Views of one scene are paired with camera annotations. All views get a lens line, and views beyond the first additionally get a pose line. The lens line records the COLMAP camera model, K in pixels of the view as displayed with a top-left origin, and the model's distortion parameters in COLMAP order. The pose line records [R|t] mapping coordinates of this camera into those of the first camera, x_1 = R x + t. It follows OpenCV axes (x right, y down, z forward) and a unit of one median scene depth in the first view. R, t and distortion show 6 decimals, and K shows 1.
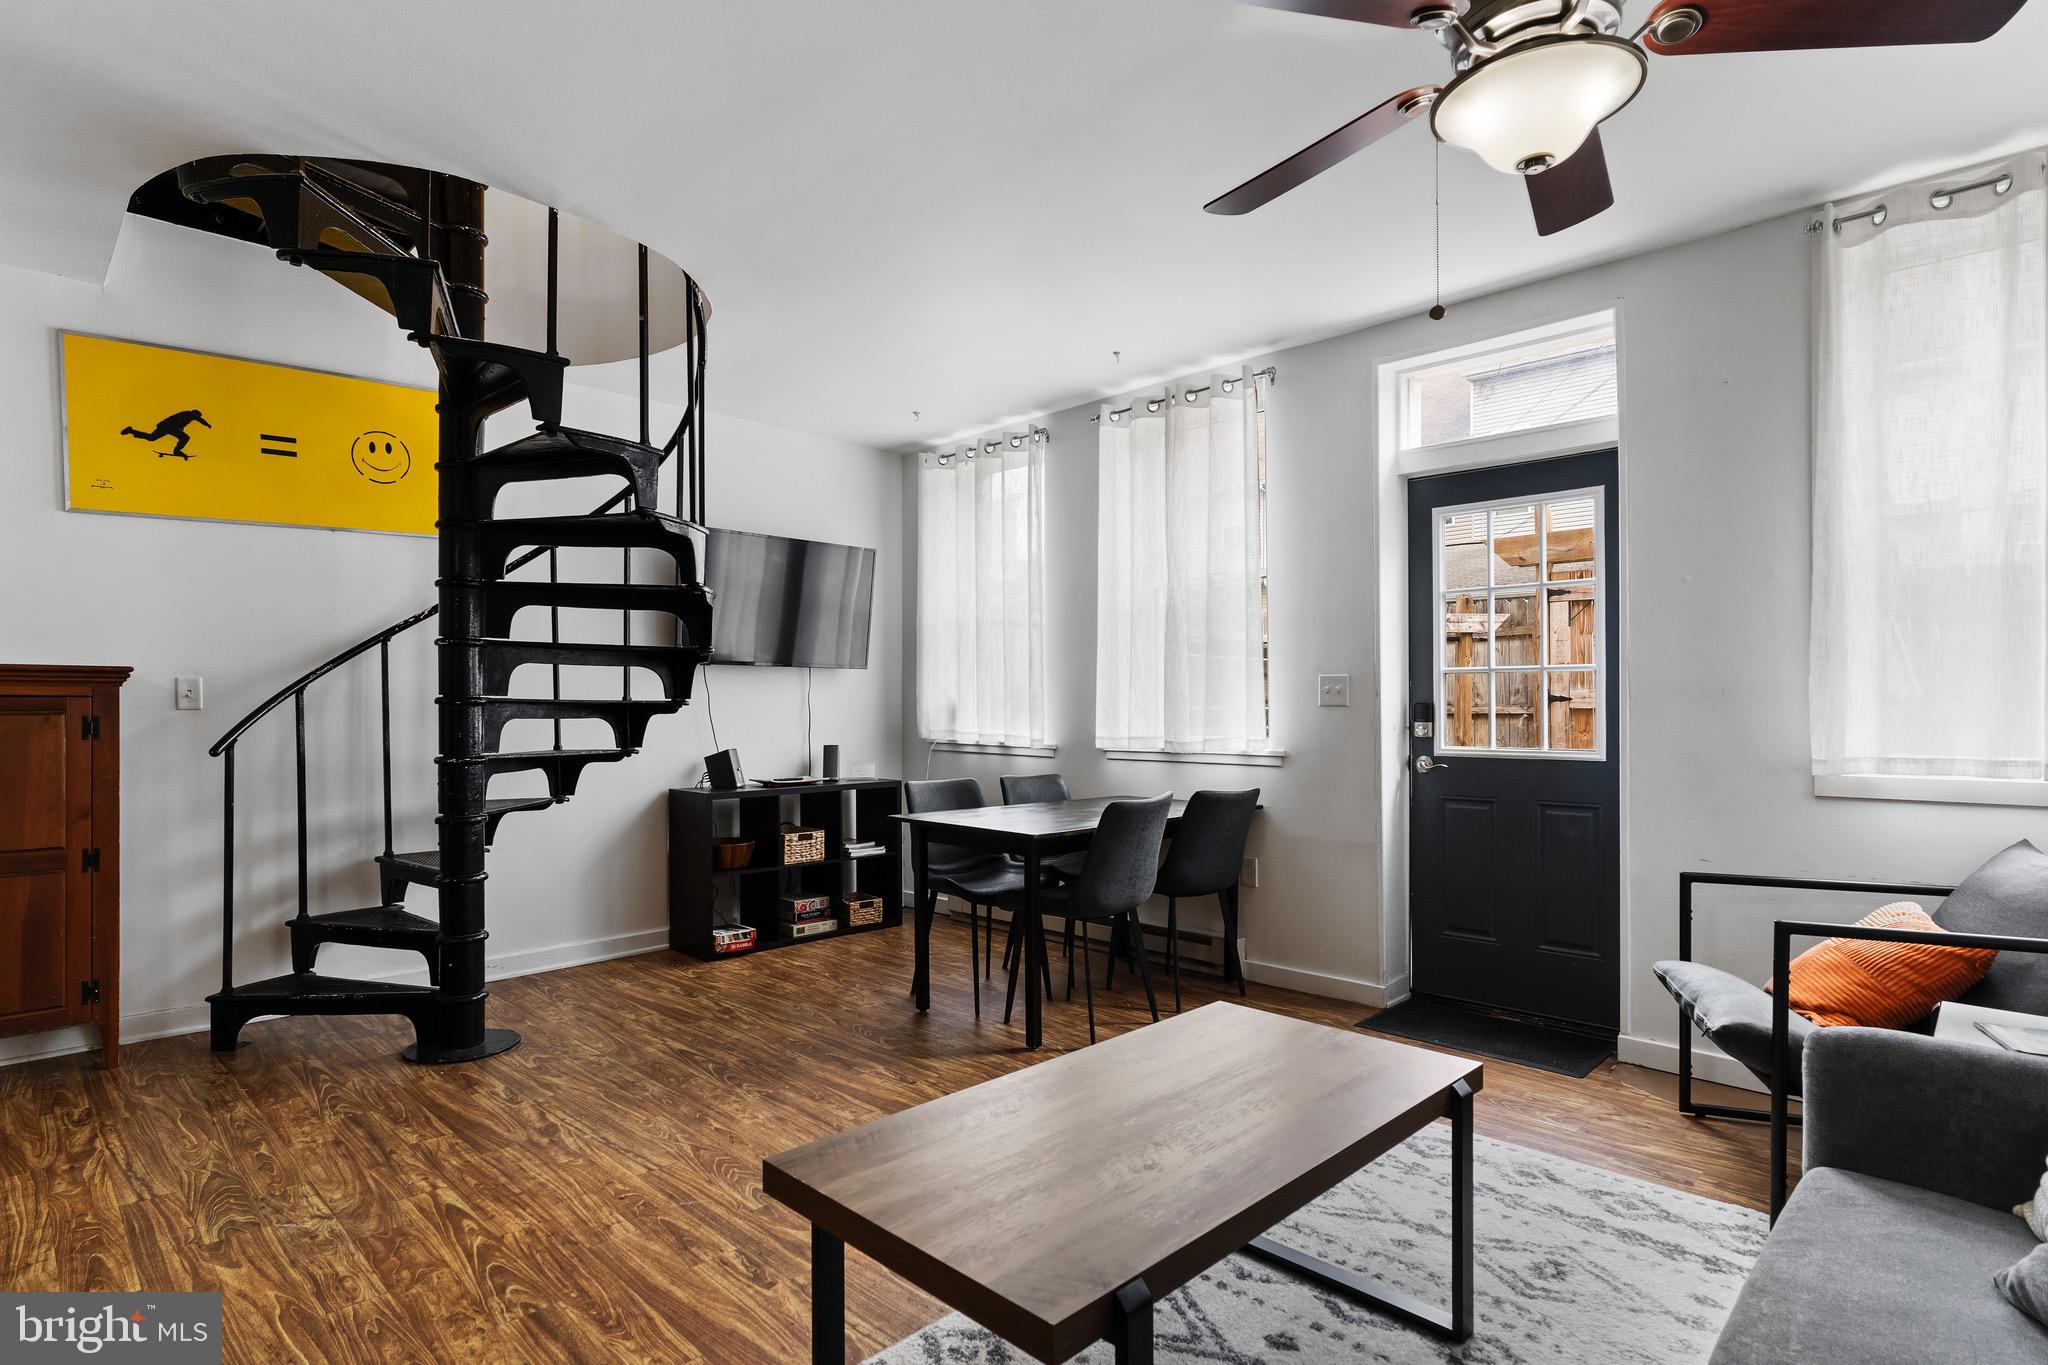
lens RADIAL K [[1055.6, 0, 1009.1], [0, 1055.6, 729.4], [0, 0, 1]] dist [-0.005098, 0.000624]
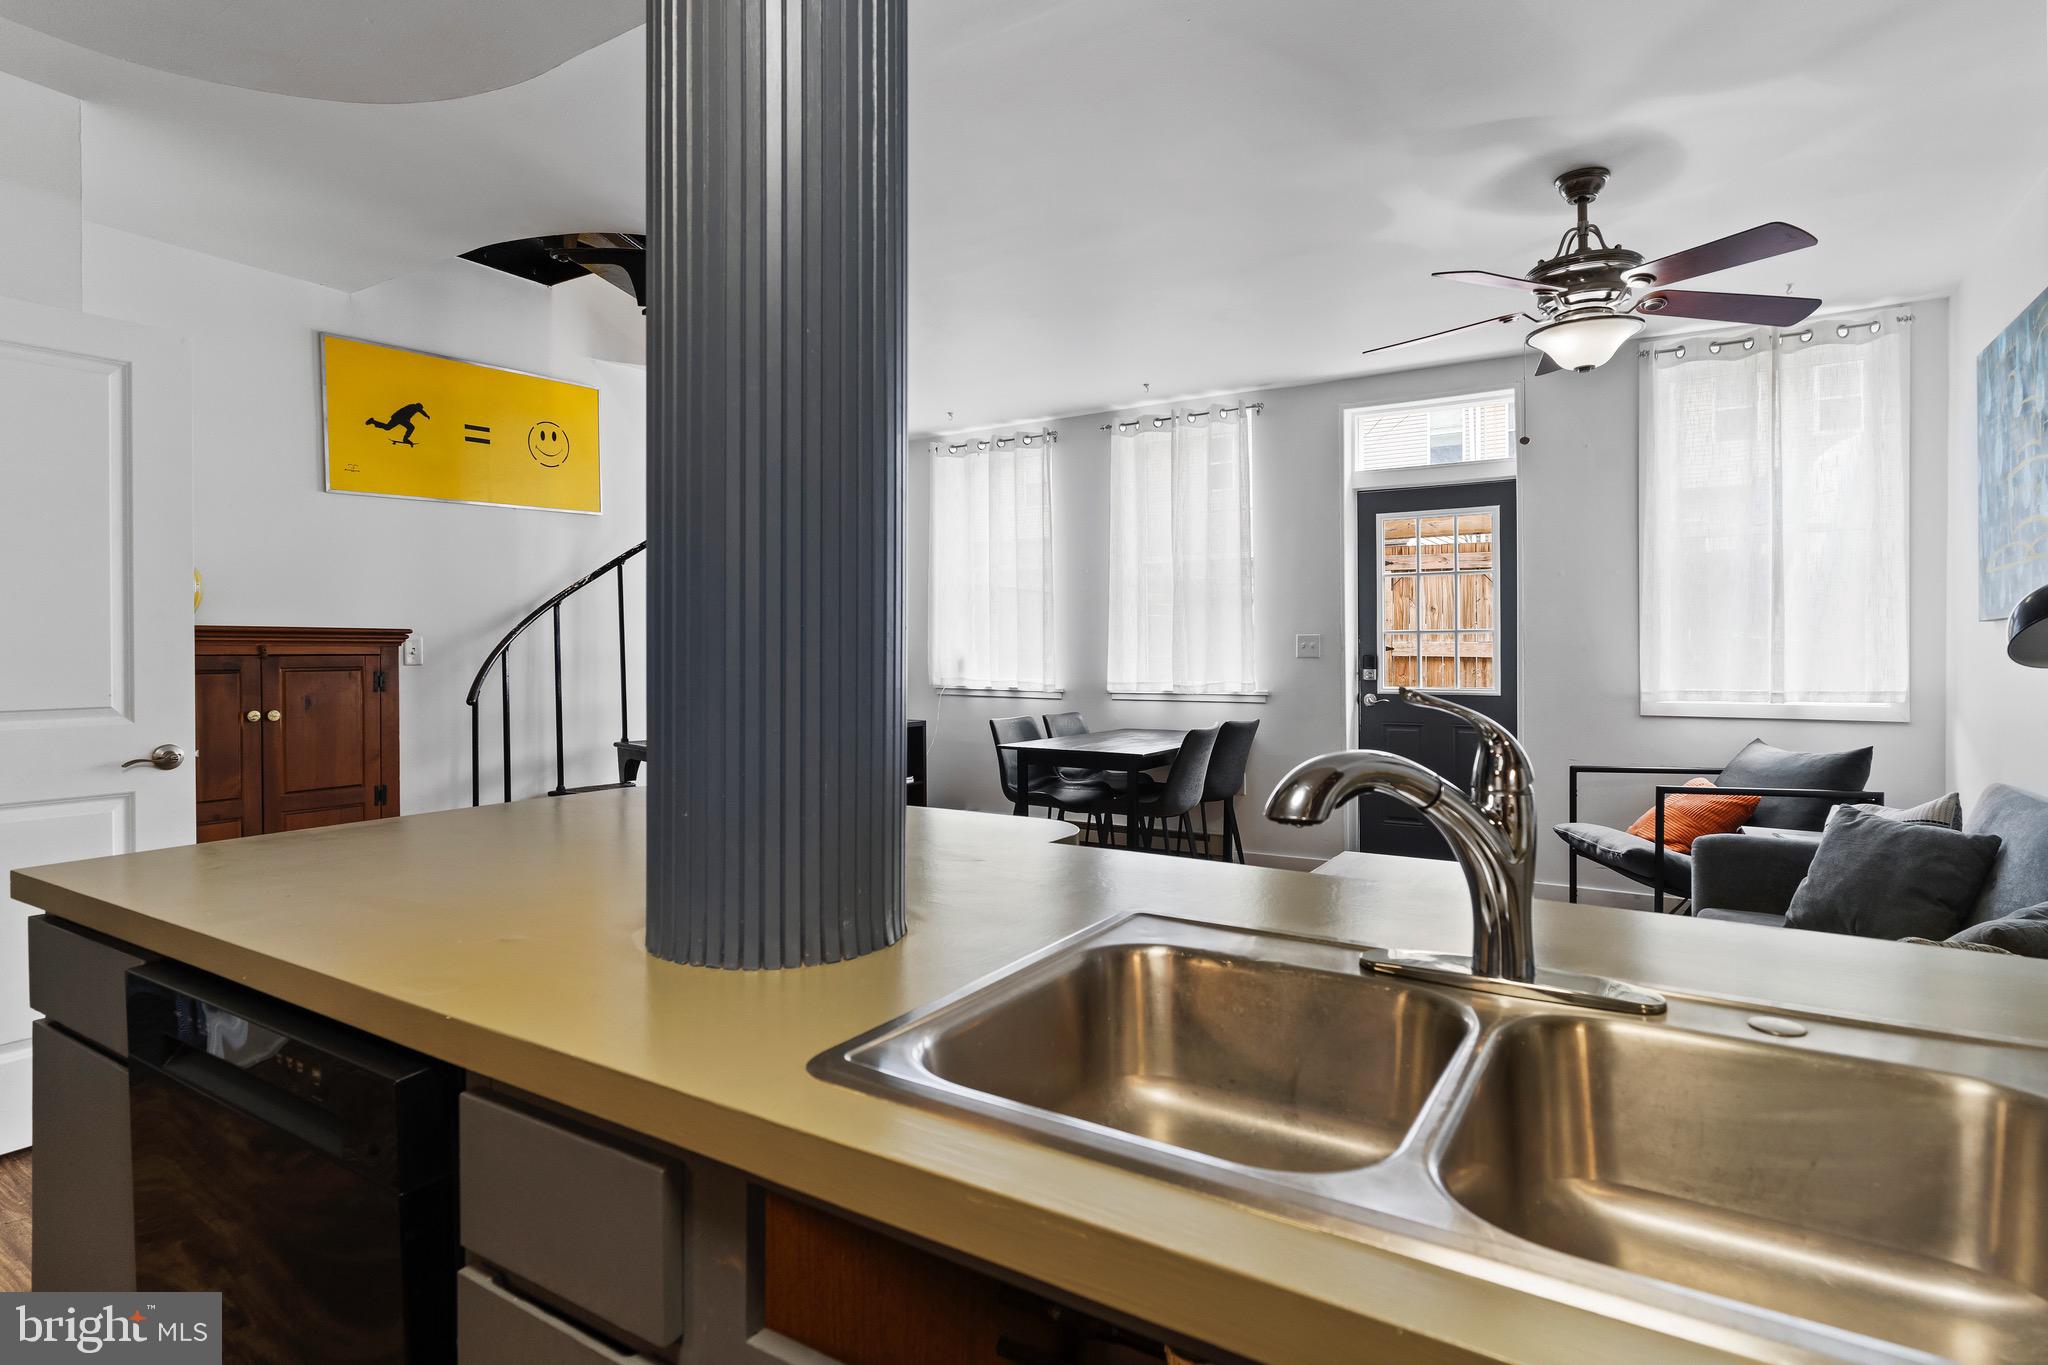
lens RADIAL K [[1046.3, 0, 1024.0], [0, 1046.3, 682.5], [0, 0, 1]] dist [-0.005214, -0.000528]
pose [[0.975128, -0.009034, 0.221458, -0.353051], [0.007440, 0.999940, 0.008028, -0.003893], [-0.221517, -0.006181, 0.975137, -0.232681]]
